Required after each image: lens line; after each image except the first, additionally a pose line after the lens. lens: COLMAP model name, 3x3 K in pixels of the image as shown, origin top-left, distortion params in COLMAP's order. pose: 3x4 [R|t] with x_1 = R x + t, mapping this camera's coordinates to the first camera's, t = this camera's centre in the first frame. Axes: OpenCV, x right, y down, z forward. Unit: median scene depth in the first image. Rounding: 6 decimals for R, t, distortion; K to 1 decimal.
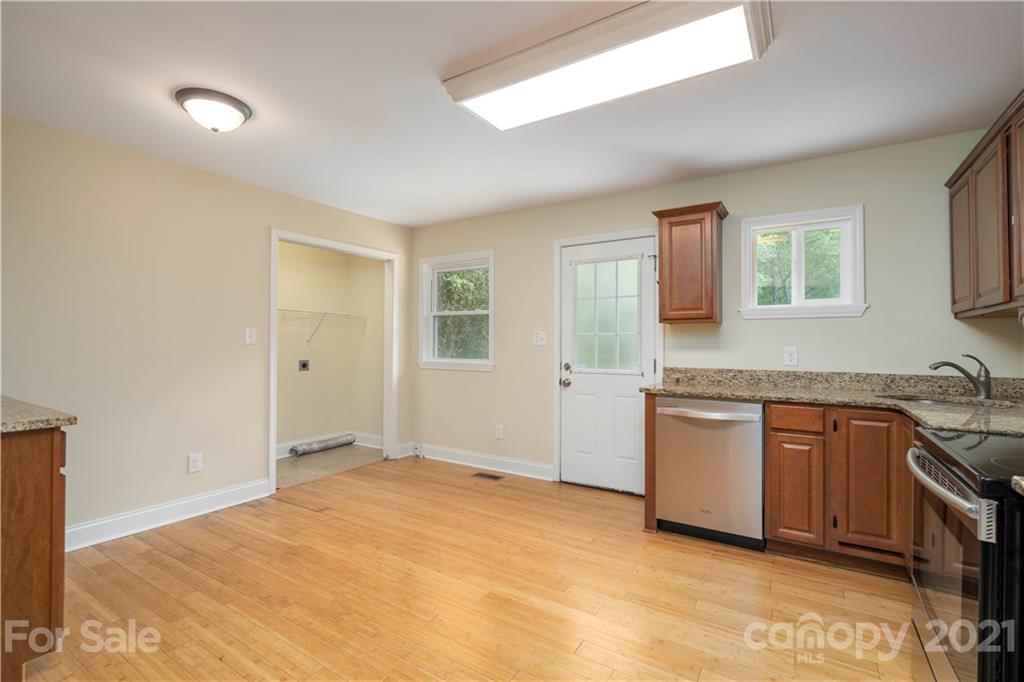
lens RADIAL K [[469.2, 0, 513.5], [0, 469.2, 338.9], [0, 0, 1]] dist [-0.005637, -0.000319]
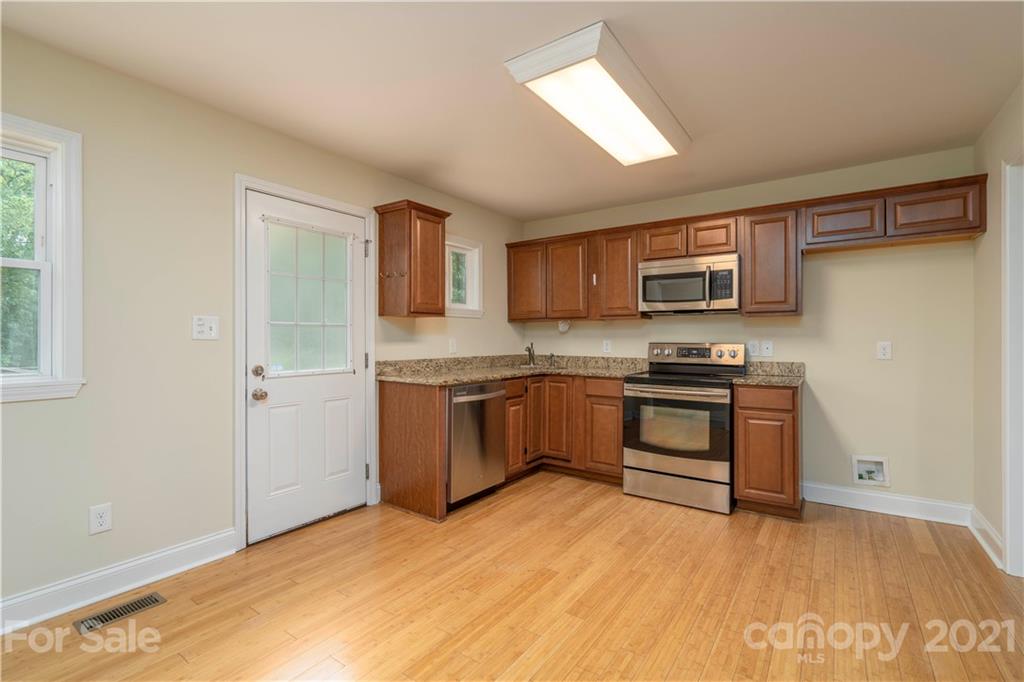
lens RADIAL K [[469.2, 0, 512.1], [0, 469.2, 341.6], [0, 0, 1]] dist [-0.005637, -0.000319]
pose [[0.034289, -0.011361, 0.999347, -0.568945], [-0.013379, 0.999841, 0.011826, 0.005478], [-0.999322, -0.013776, 0.034131, 0.646680]]
